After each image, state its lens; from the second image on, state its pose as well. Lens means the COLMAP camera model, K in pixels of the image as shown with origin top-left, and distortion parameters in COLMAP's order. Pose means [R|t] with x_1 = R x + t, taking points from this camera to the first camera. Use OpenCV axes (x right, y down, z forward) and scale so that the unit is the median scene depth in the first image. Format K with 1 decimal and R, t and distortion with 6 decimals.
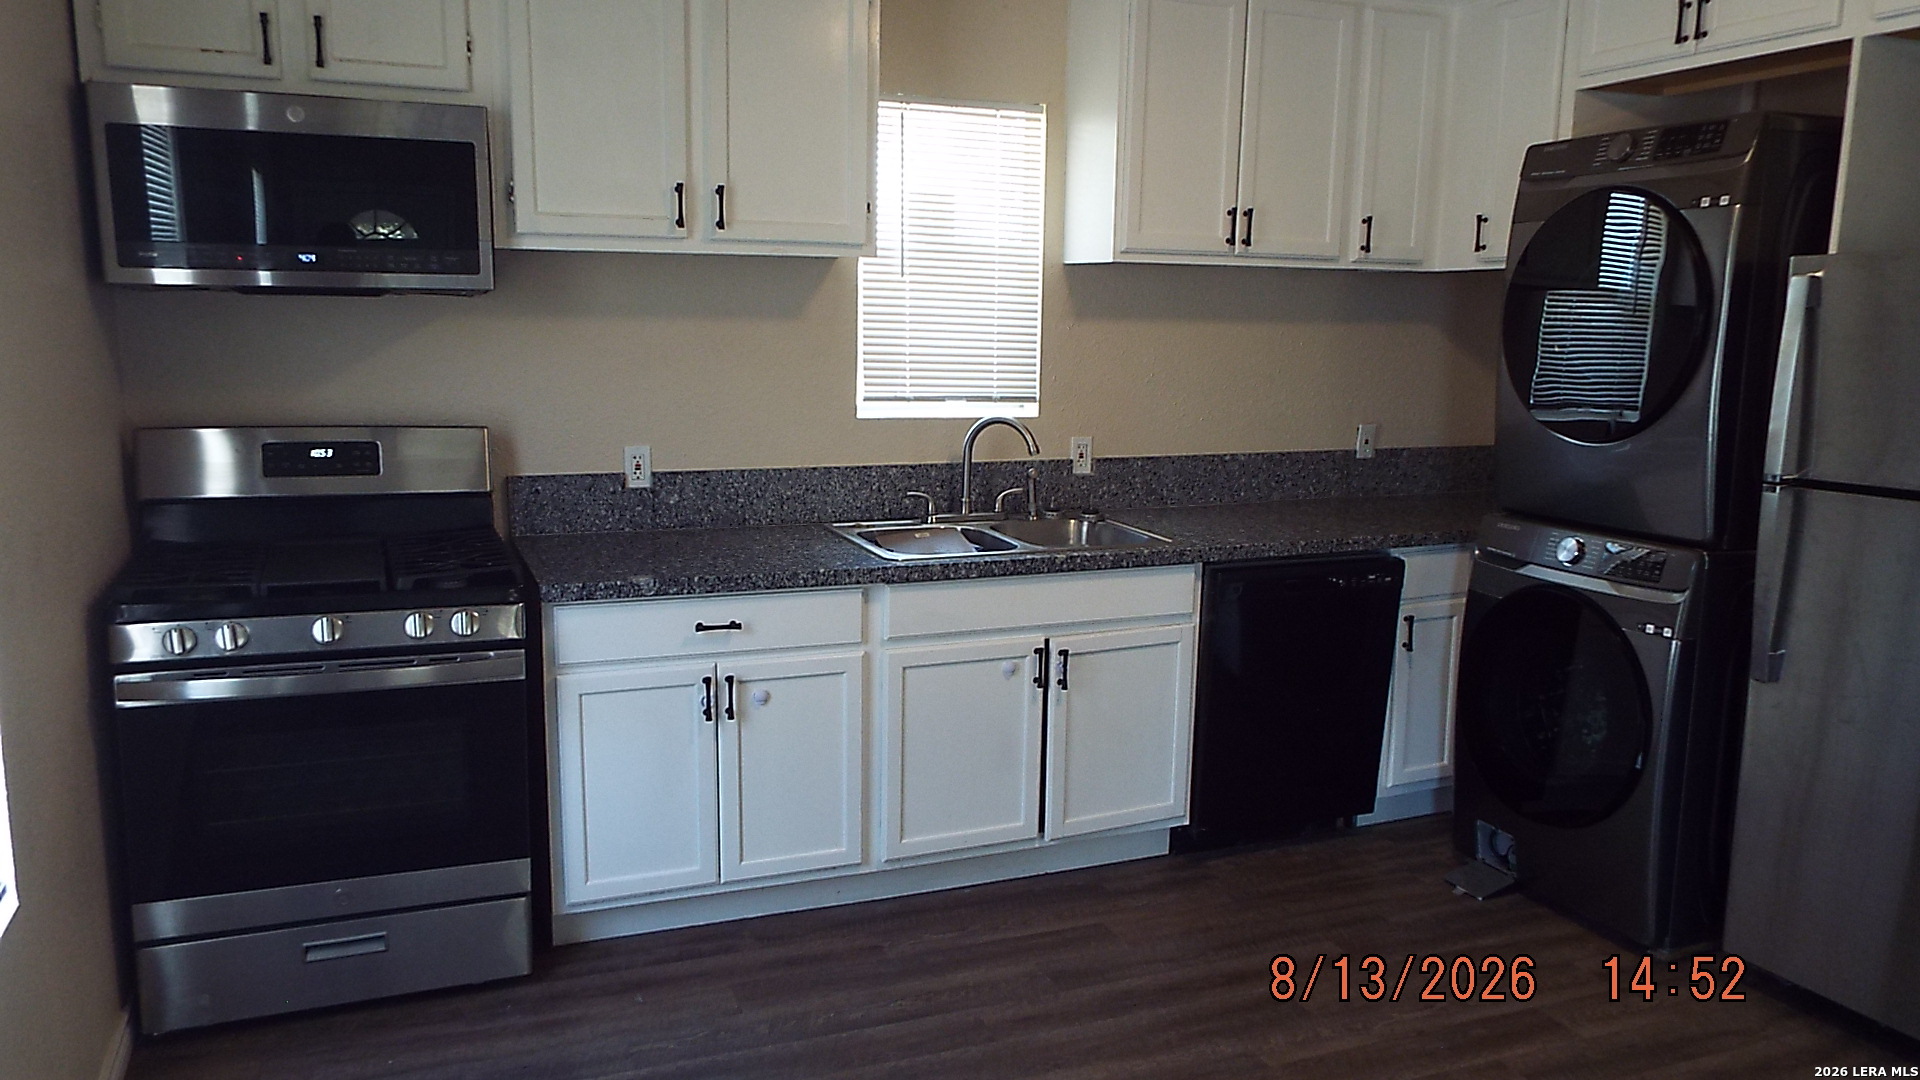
lens RADIAL K [[1417.7, 0, 961.7], [0, 1417.7, 564.0], [0, 0, 1]] dist [-0.004428, 0.004219]
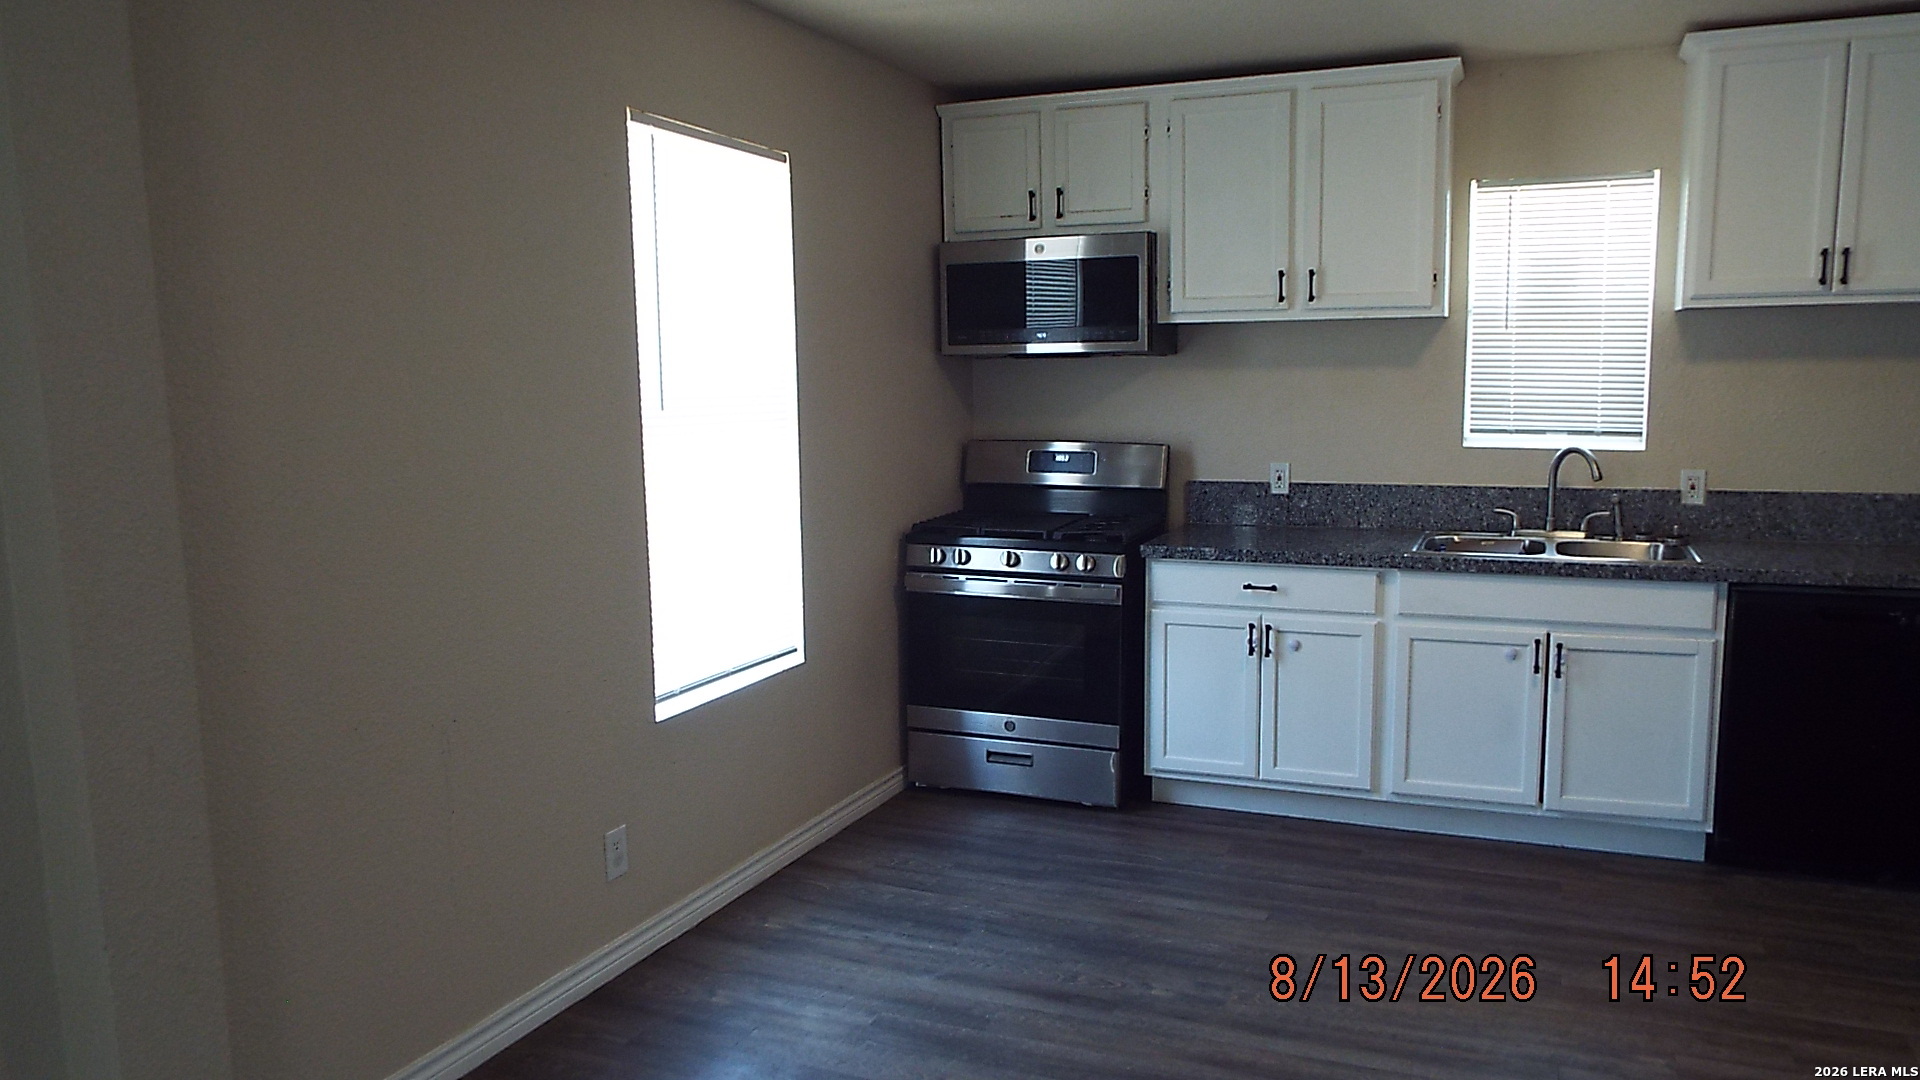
lens RADIAL K [[1417.7, 0, 961.7], [0, 1417.7, 564.0], [0, 0, 1]] dist [-0.004428, 0.004219]
pose [[0.705441, 0.072390, -0.705063, 0.517870], [-0.105332, 0.994432, -0.003289, 0.049166], [0.700898, 0.076586, 0.709138, -0.163134]]
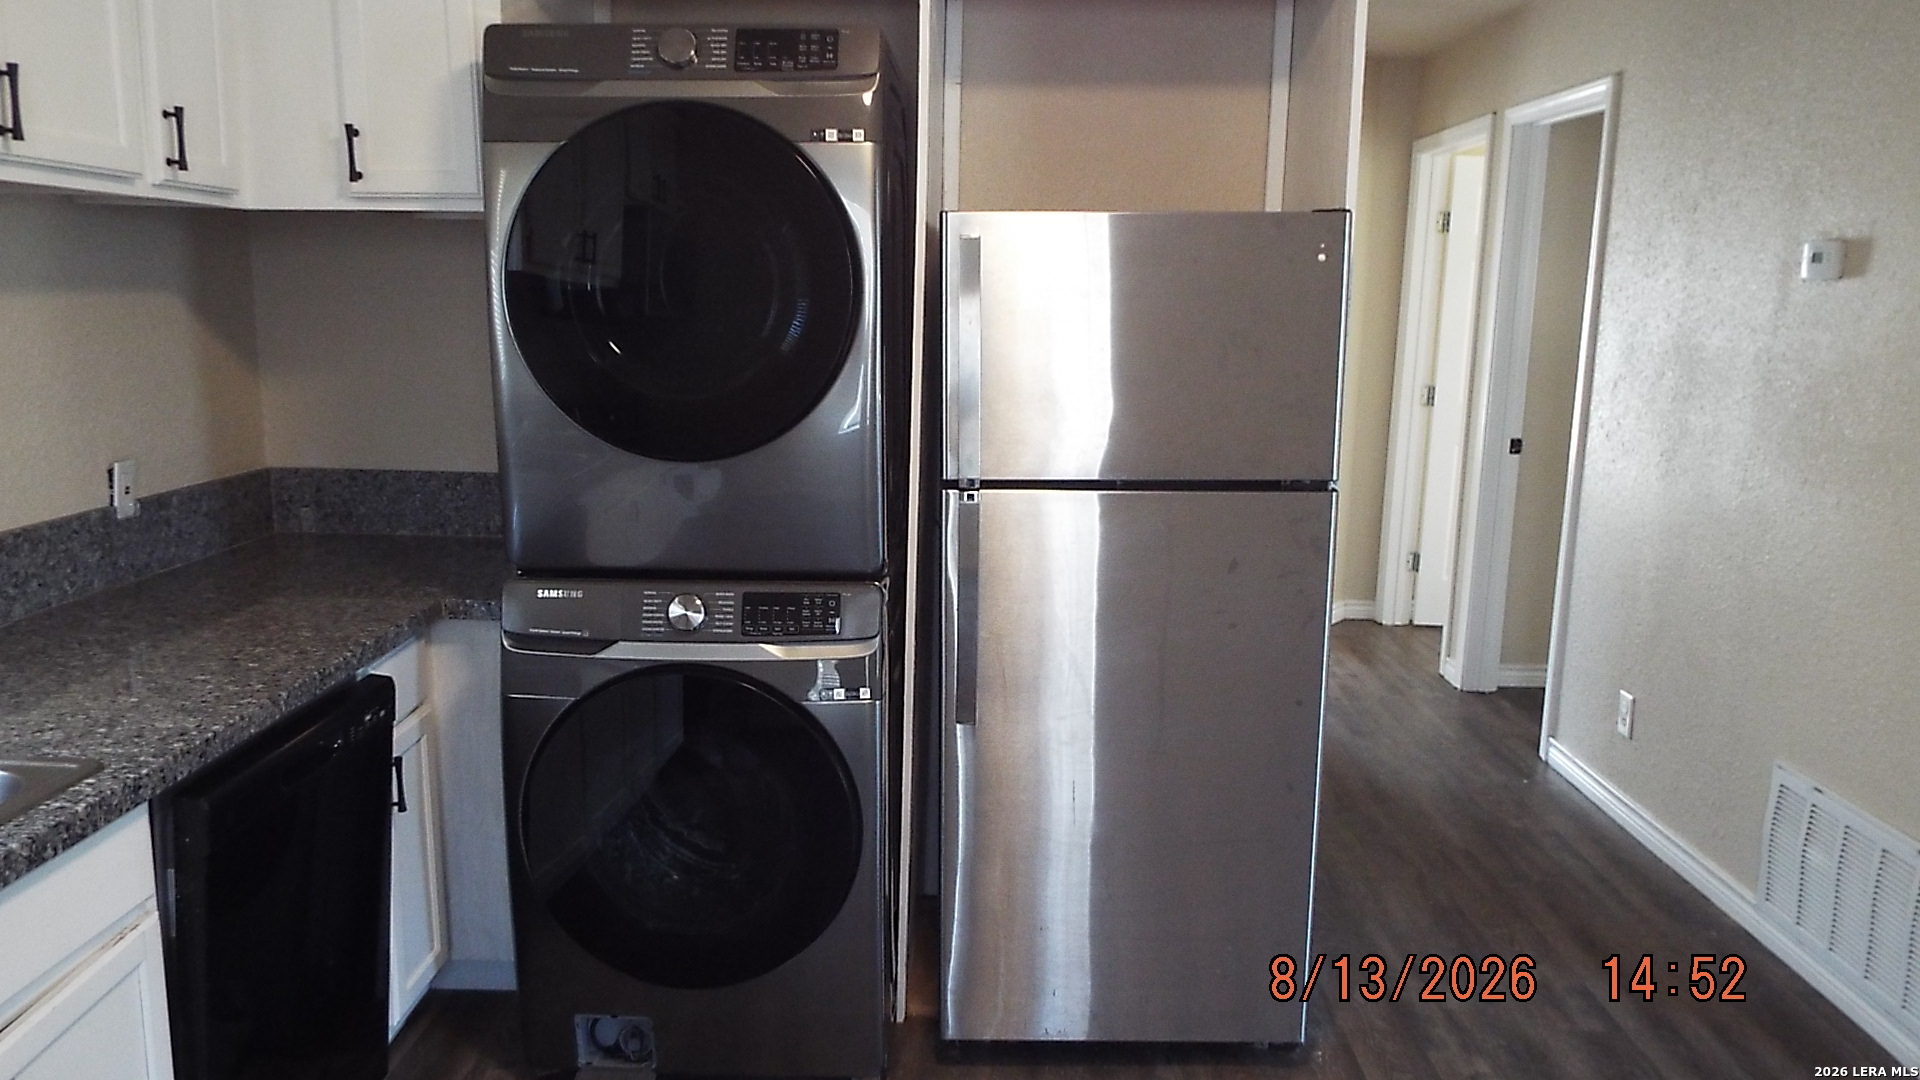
lens RADIAL K [[1417.7, 0, 961.7], [0, 1417.7, 564.0], [0, 0, 1]] dist [-0.004428, 0.004219]
pose [[0.399689, -0.178599, 0.899084, -0.146640], [0.151129, 0.980252, 0.127538, -0.097958], [-0.904107, 0.084903, 0.418787, 0.537271]]
